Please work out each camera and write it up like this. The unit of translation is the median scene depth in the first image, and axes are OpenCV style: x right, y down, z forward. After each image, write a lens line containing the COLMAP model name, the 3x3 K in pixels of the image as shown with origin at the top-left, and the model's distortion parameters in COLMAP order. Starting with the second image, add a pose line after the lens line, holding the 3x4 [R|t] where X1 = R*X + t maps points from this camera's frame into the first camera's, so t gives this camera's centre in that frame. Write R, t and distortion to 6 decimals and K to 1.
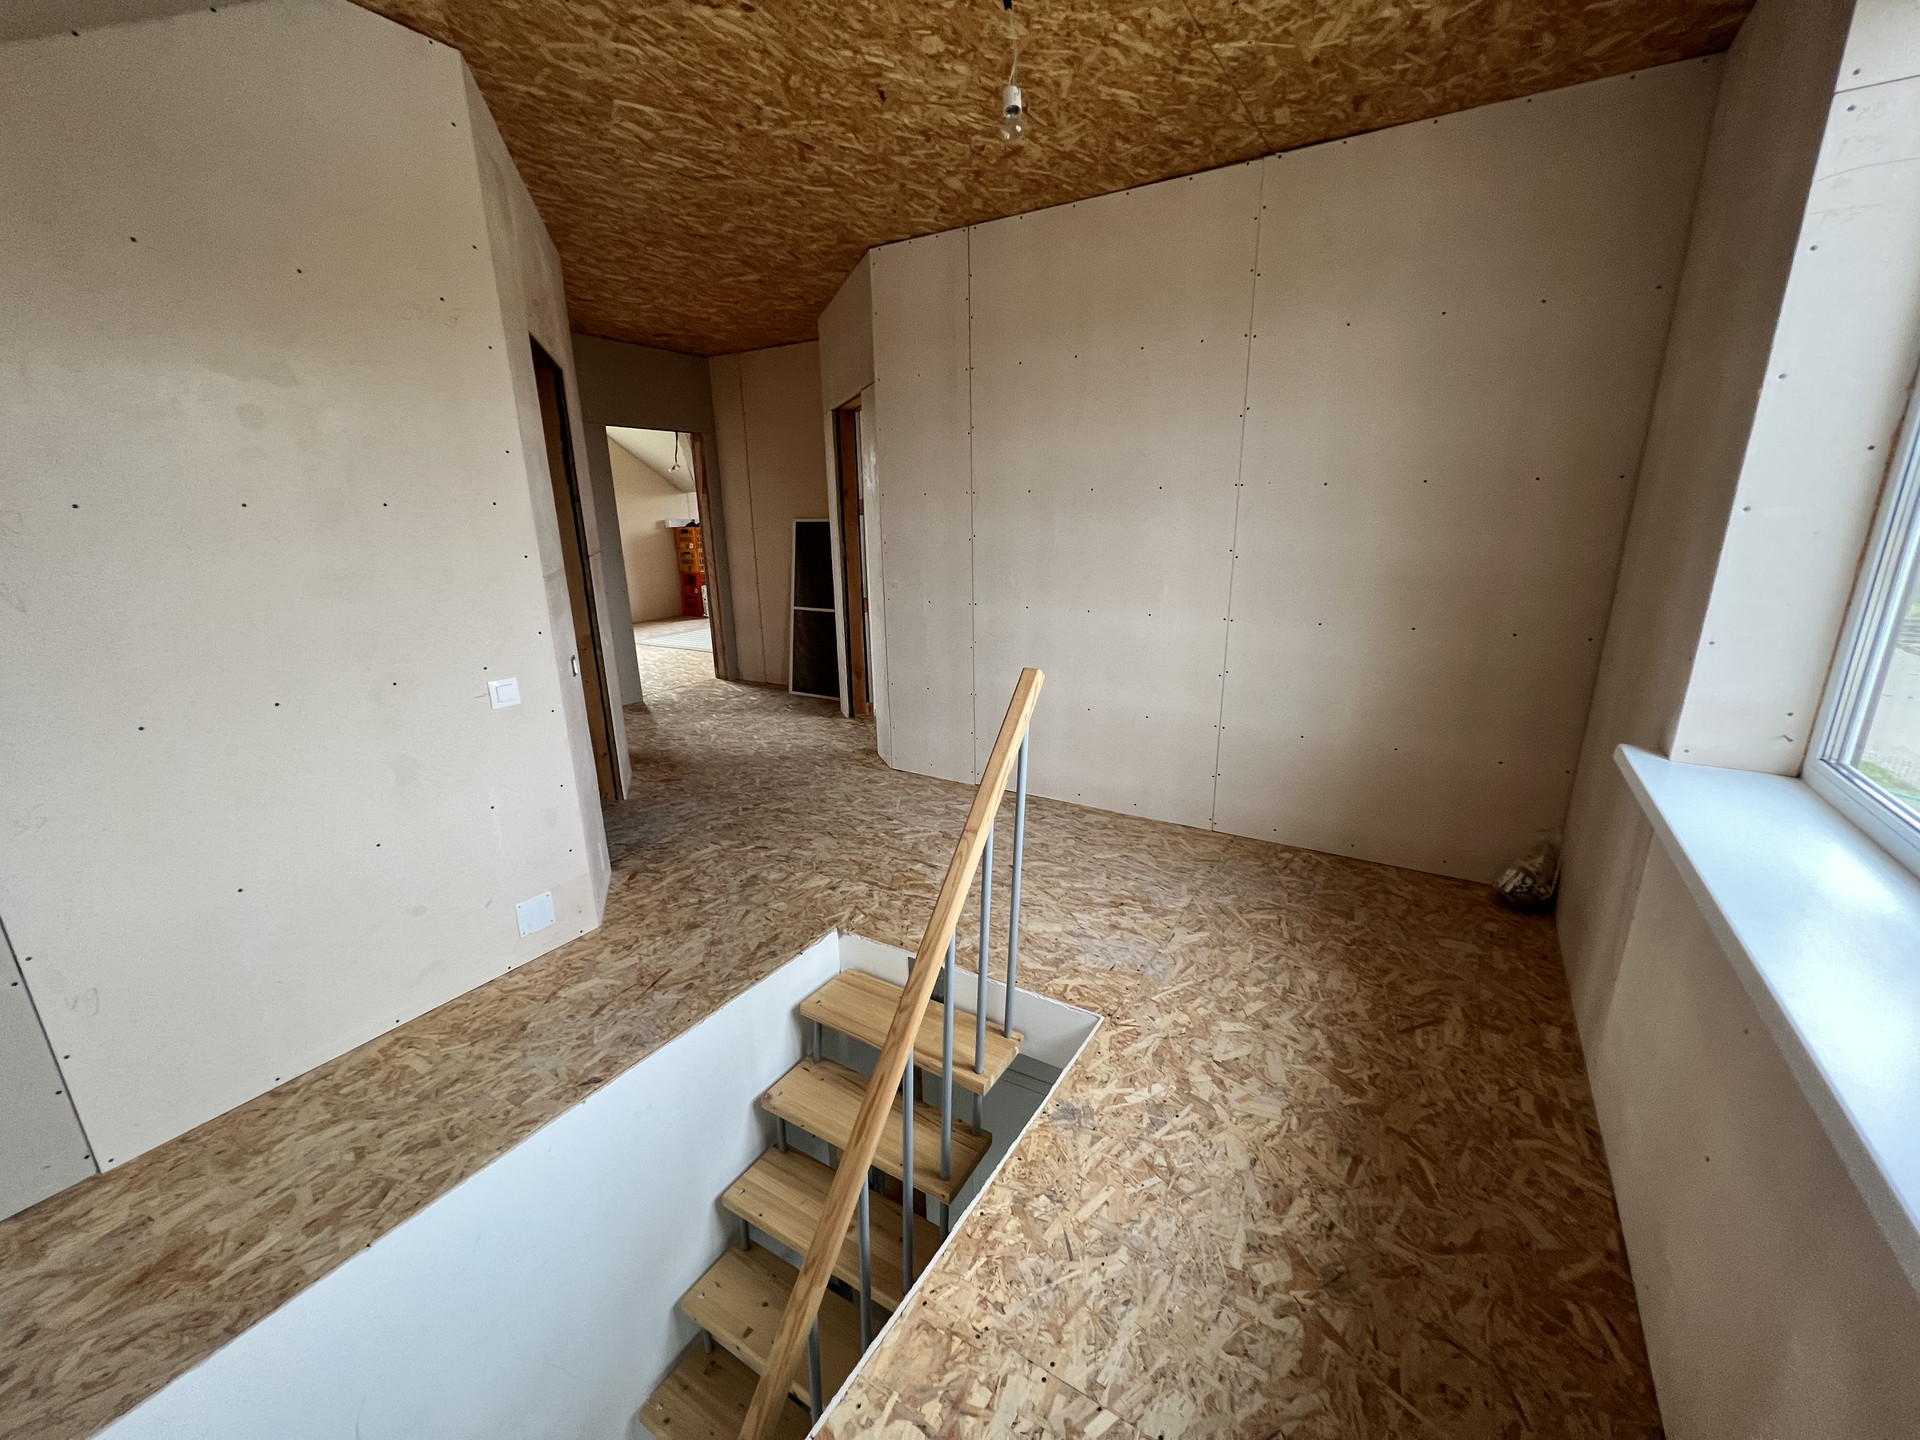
lens RADIAL K [[768.5, 0, 968.7], [0, 768.5, 722.9], [0, 0, 1]] dist [-0.001999, 0.000614]
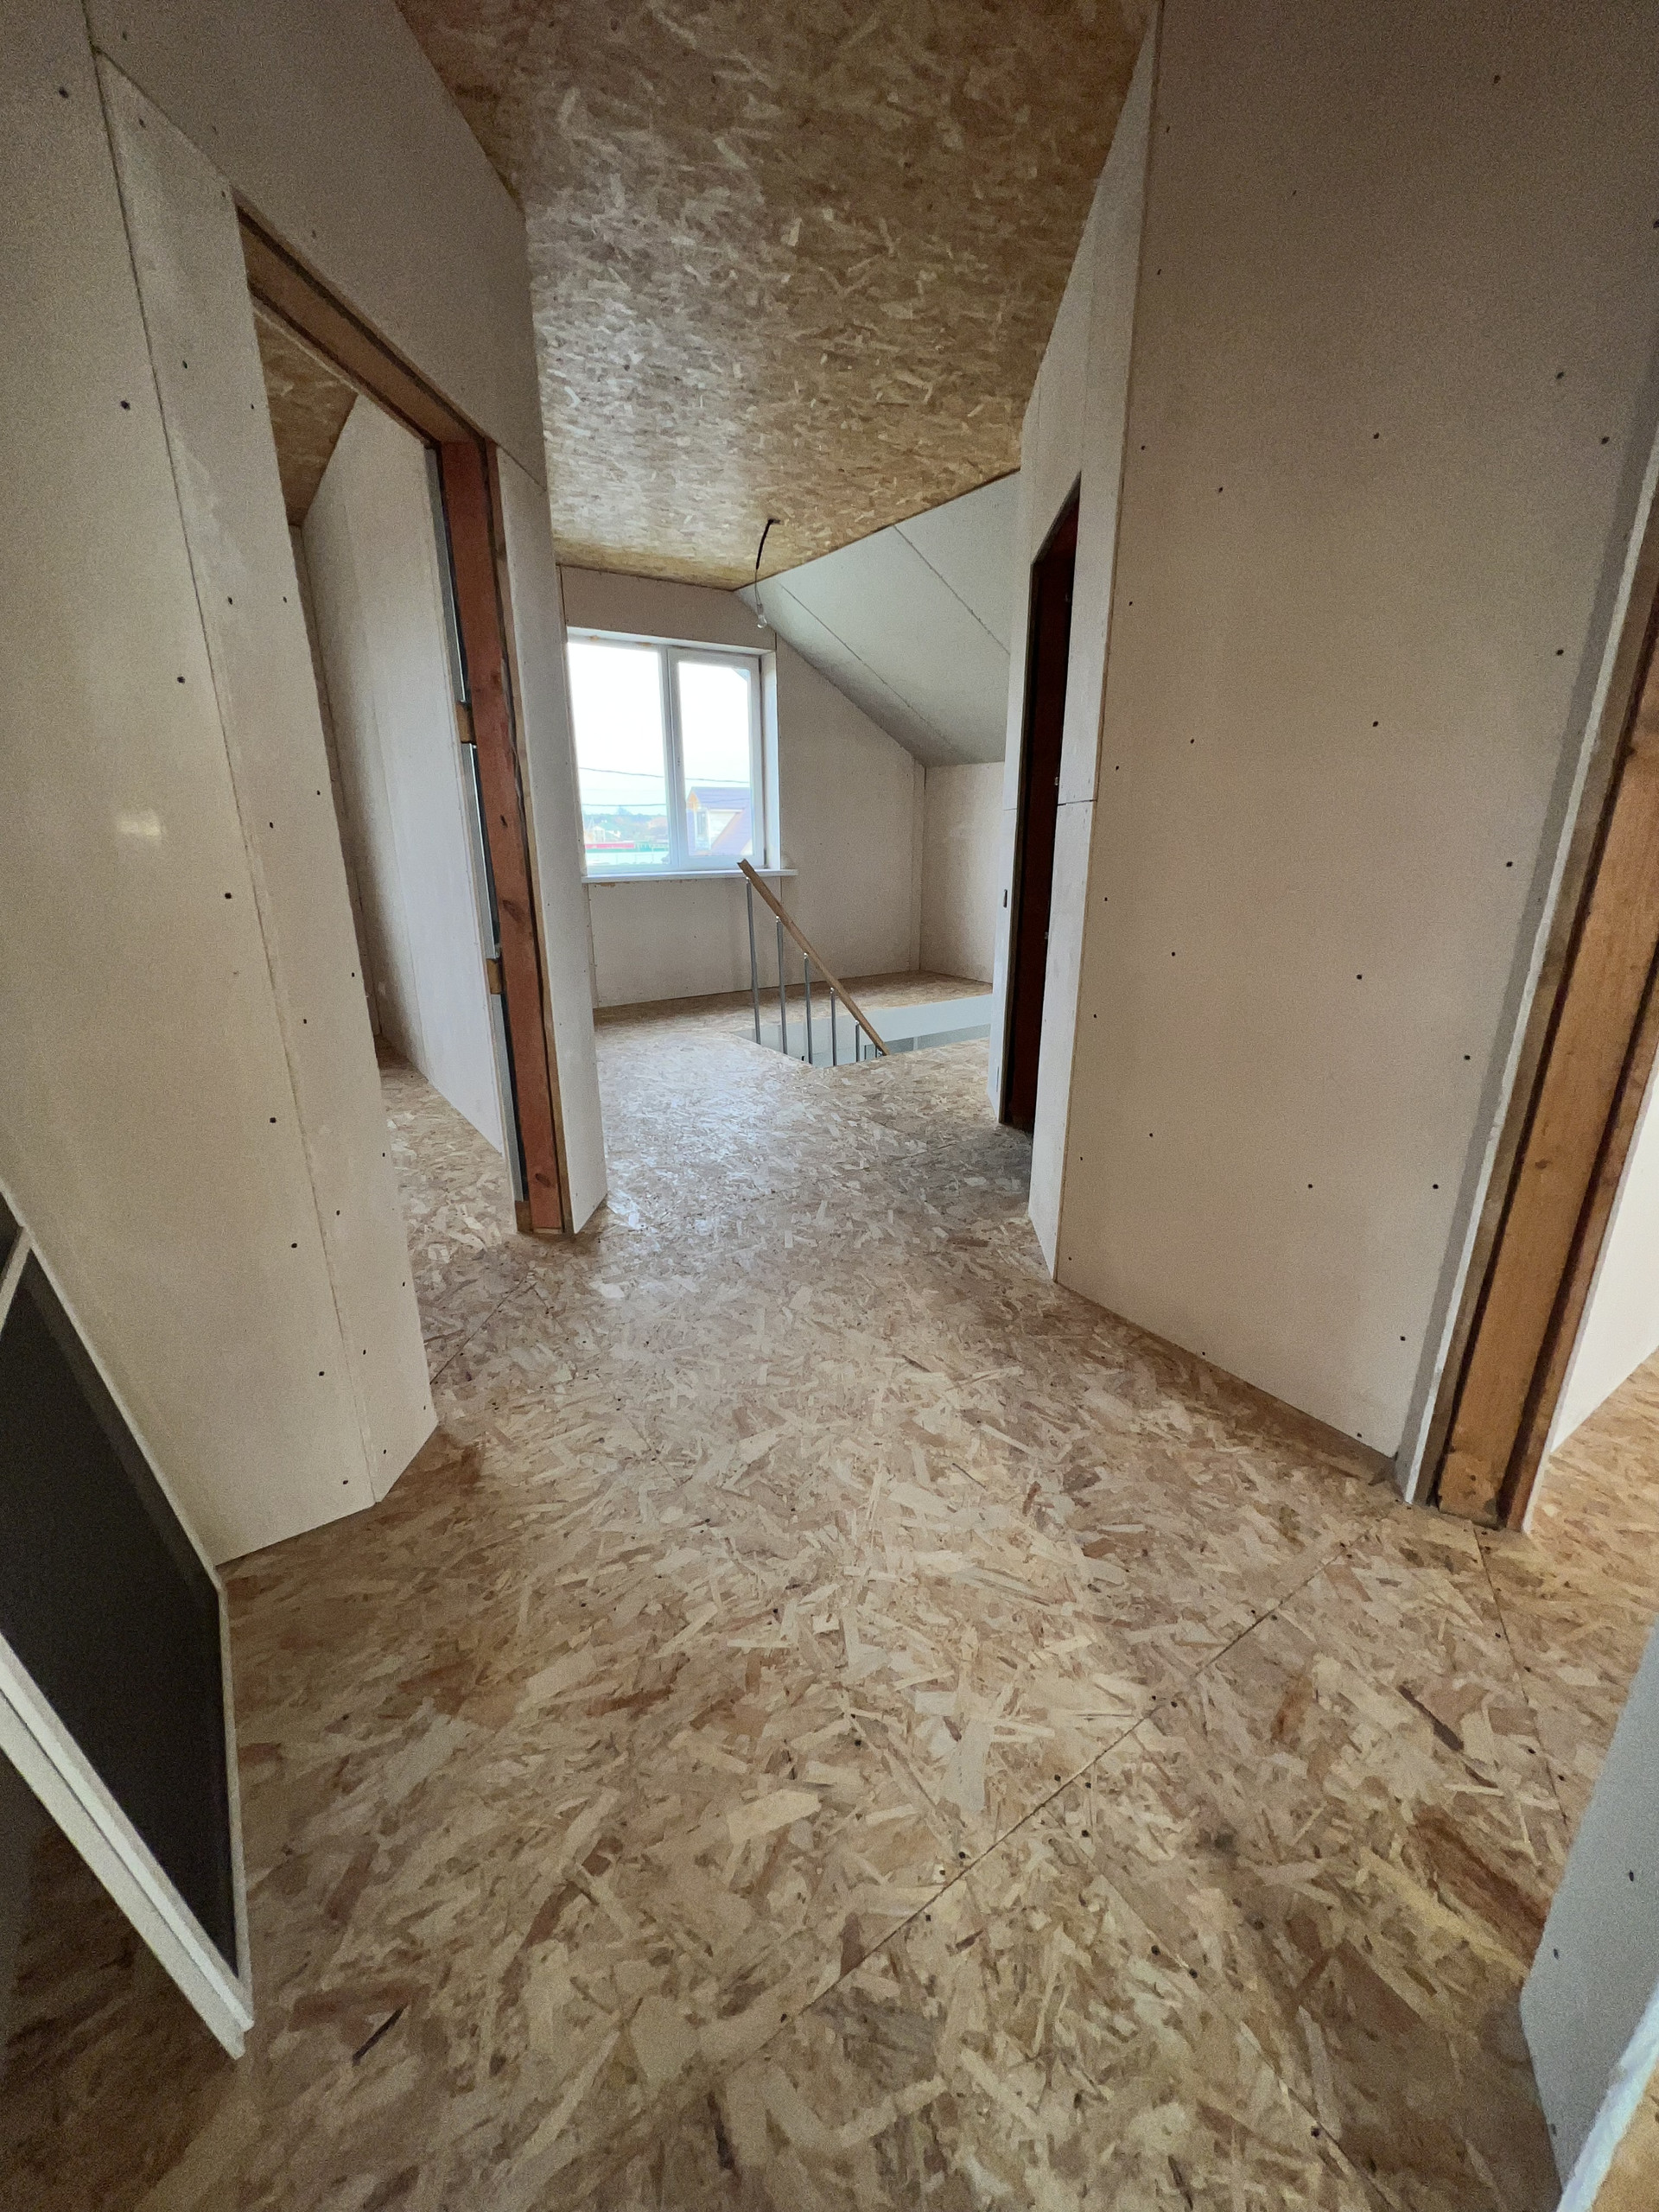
lens RADIAL K [[885.4, 0, 841.2], [0, 885.4, 1111.4], [0, 0, 1]] dist [-0.001999, 0.000614]
pose [[-0.920558, -0.108367, 0.375273, -0.464052], [0.116311, 0.841114, 0.528203, -0.298246], [-0.372888, 0.529890, -0.761690, 1.275842]]
